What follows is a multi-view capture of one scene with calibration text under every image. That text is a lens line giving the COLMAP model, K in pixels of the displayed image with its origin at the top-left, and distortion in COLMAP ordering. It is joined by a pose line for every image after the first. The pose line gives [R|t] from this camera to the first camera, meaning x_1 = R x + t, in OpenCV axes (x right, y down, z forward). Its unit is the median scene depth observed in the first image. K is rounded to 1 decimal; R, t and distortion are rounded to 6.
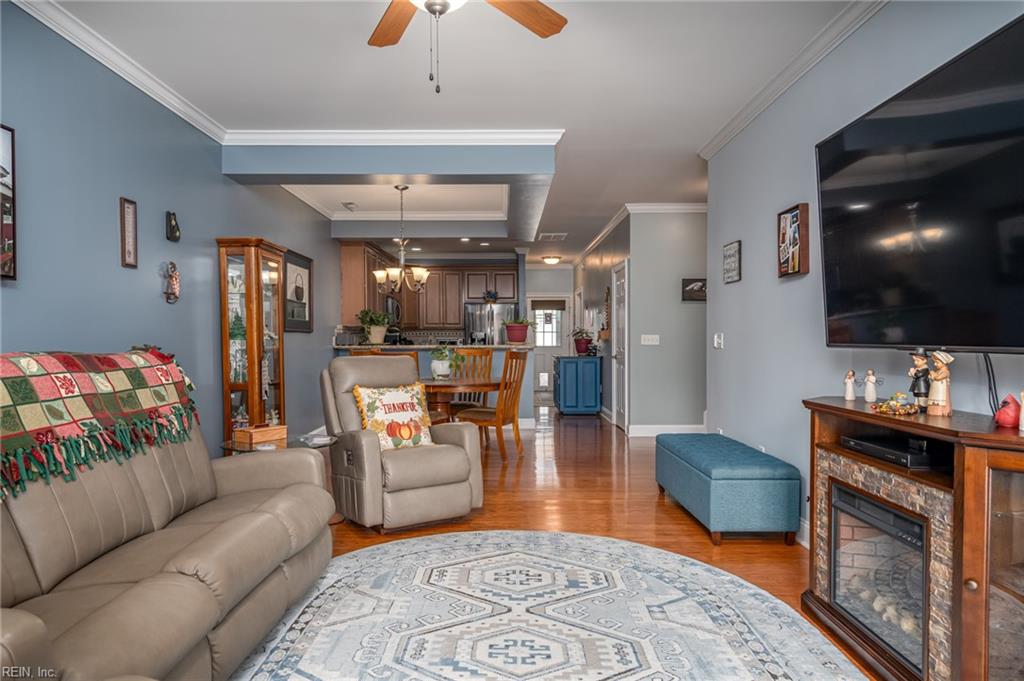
lens RADIAL K [[644.1, 0, 507.2], [0, 644.1, 360.1], [0, 0, 1]] dist [-0.000056, 0.002377]
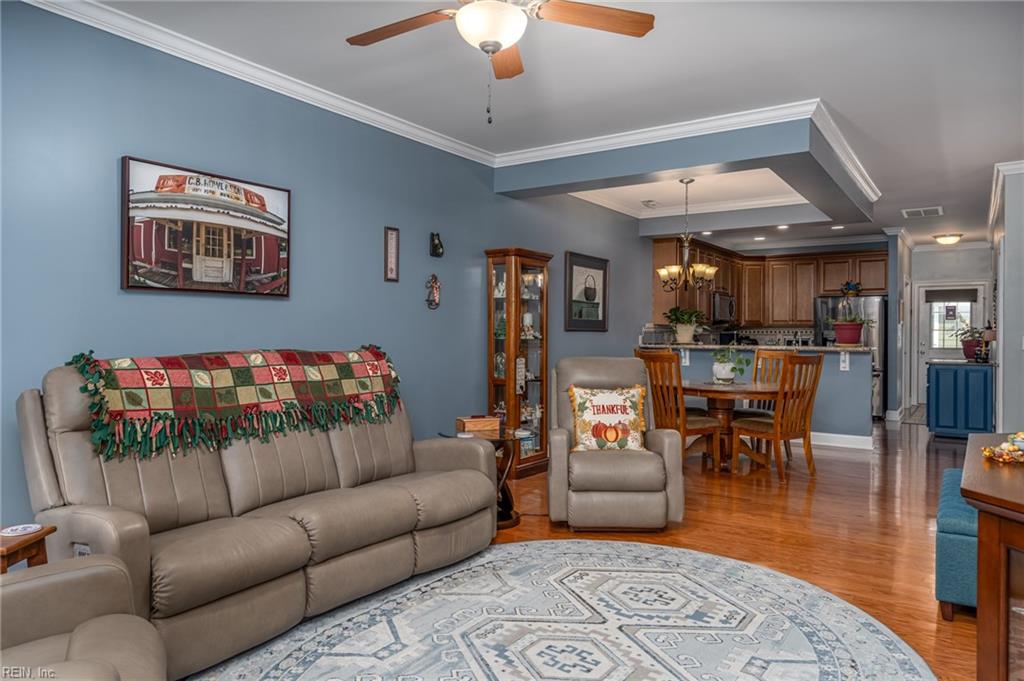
lens RADIAL K [[685.4, 0, 512.0], [0, 685.4, 337.7], [0, 0, 1]] dist [-0.000153, 0.000943]
pose [[0.826487, 0.010740, -0.562854, 0.364209], [-0.026239, 0.999466, -0.019458, -0.015548], [0.562344, 0.030850, 0.826327, 0.036964]]
